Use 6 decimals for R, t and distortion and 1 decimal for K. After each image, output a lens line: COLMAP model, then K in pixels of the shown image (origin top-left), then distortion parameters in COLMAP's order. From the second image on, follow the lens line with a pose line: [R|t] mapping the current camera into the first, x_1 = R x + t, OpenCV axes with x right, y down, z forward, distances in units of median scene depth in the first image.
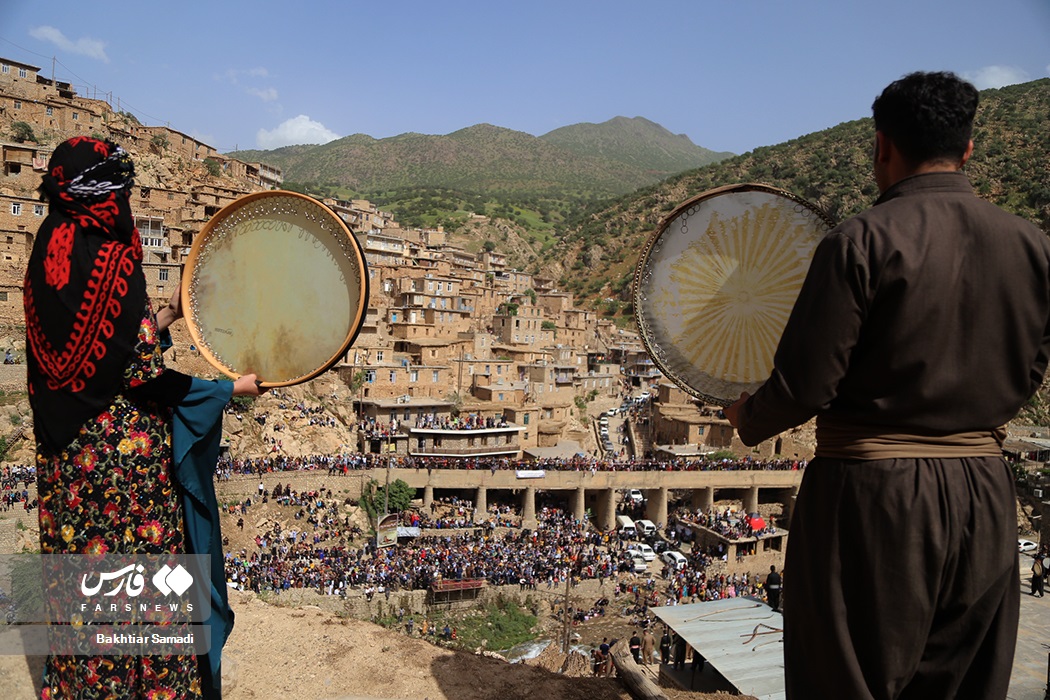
lens RADIAL K [[722.8, 0, 516.3], [0, 722.8, 355.5], [0, 0, 1]] dist [-0.120328, 0.064704]
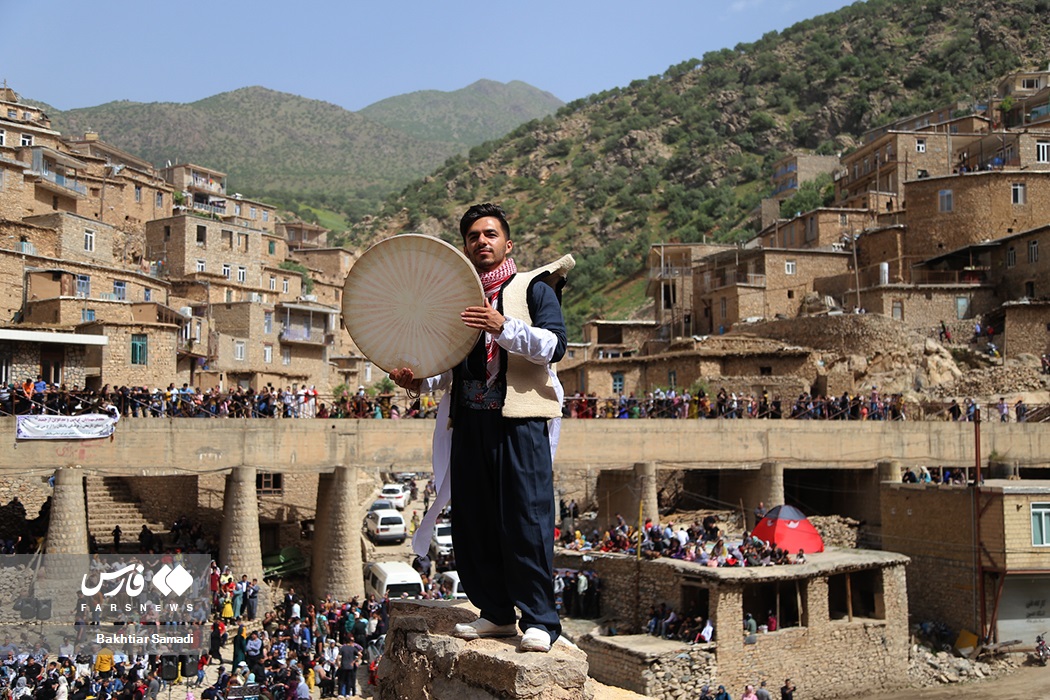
lens RADIAL K [[1196.2, 0, 520.8], [0, 1196.2, 348.9], [0, 0, 1]] dist [0.101996, 0.000000]
pose [[0.986573, -0.032363, 0.160083, 0.040273], [0.049988, 0.992966, -0.107326, 0.061780], [-0.155483, 0.113887, 0.981252, 0.144497]]
